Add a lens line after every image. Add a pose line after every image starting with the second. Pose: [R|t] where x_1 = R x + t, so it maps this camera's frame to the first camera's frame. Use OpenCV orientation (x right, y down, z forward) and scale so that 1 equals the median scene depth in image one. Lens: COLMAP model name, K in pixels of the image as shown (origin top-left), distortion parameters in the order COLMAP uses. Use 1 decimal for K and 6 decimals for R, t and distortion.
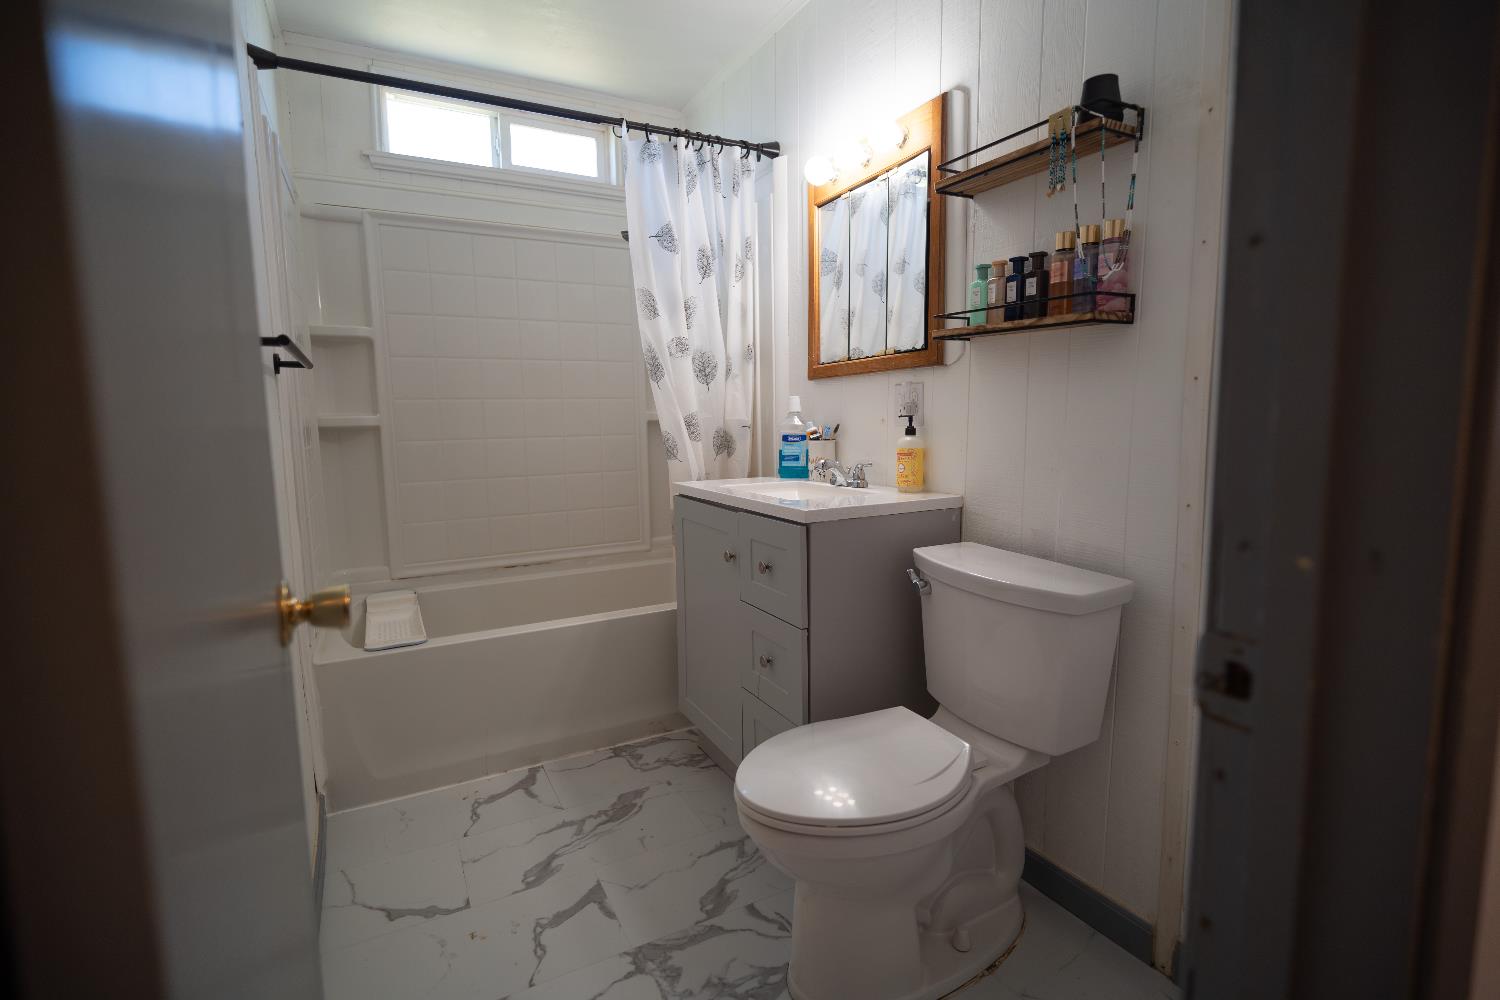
lens RADIAL K [[733.8, 0, 764.6], [0, 733.8, 500.7], [0, 0, 1]] dist [-0.001505, -0.001696]
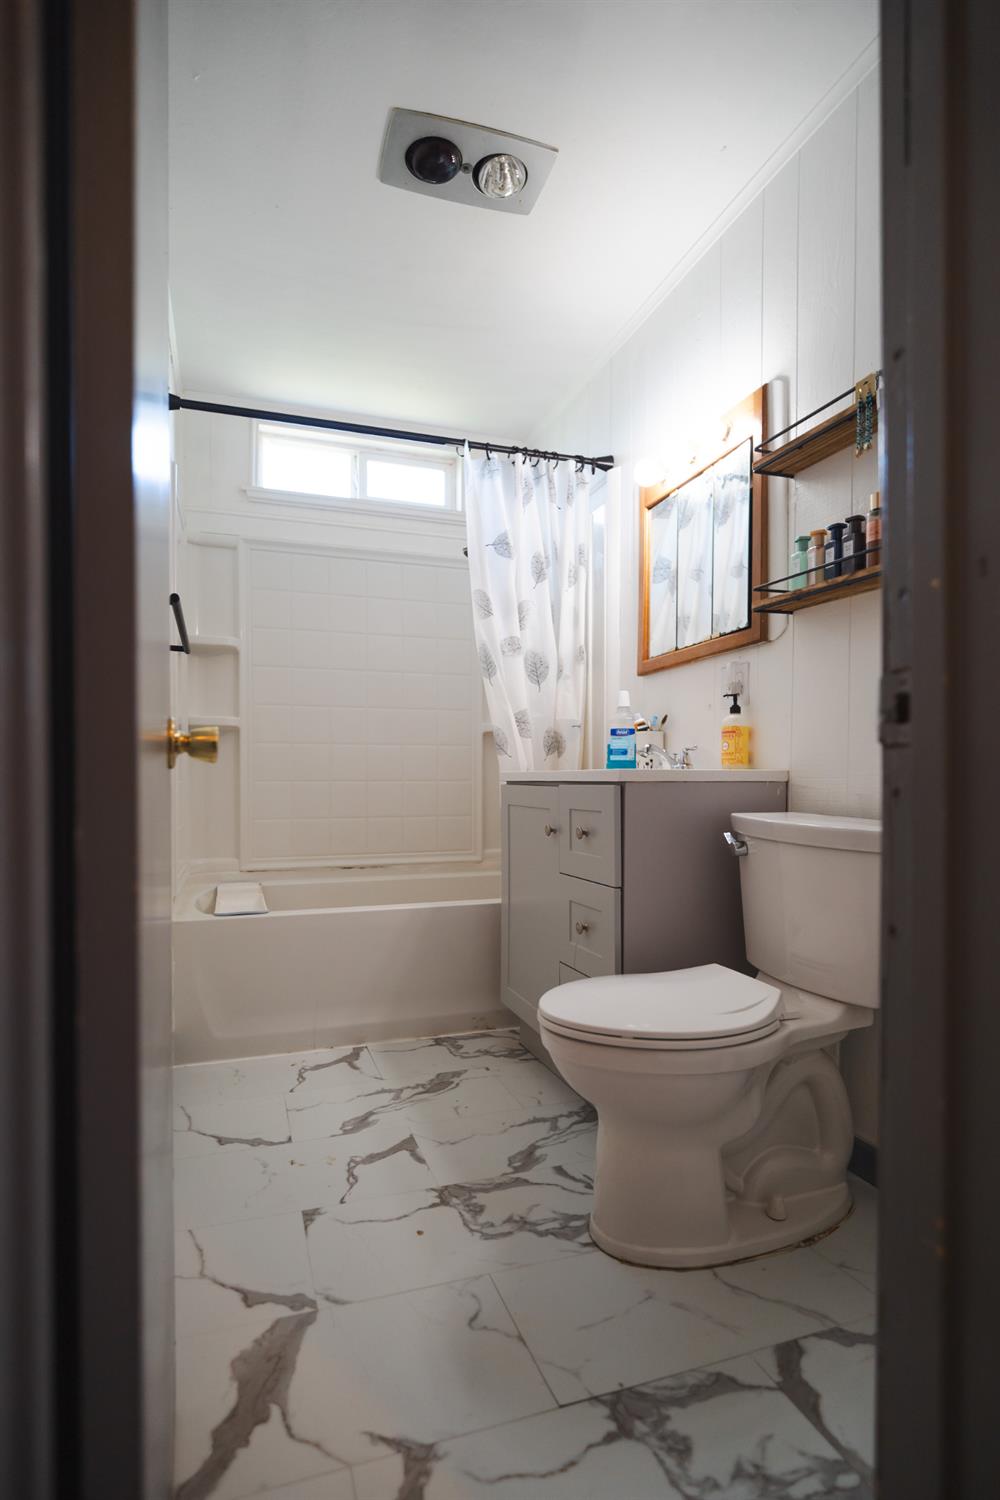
lens RADIAL K [[787.1, 0, 477.5], [0, 787.1, 791.4], [0, 0, 1]] dist [-0.001289, -0.001488]
pose [[0.983487, 0.014300, -0.180412, 0.040580], [-0.033706, 0.993905, -0.104962, 0.115477], [0.177811, 0.109310, 0.977975, -0.079692]]
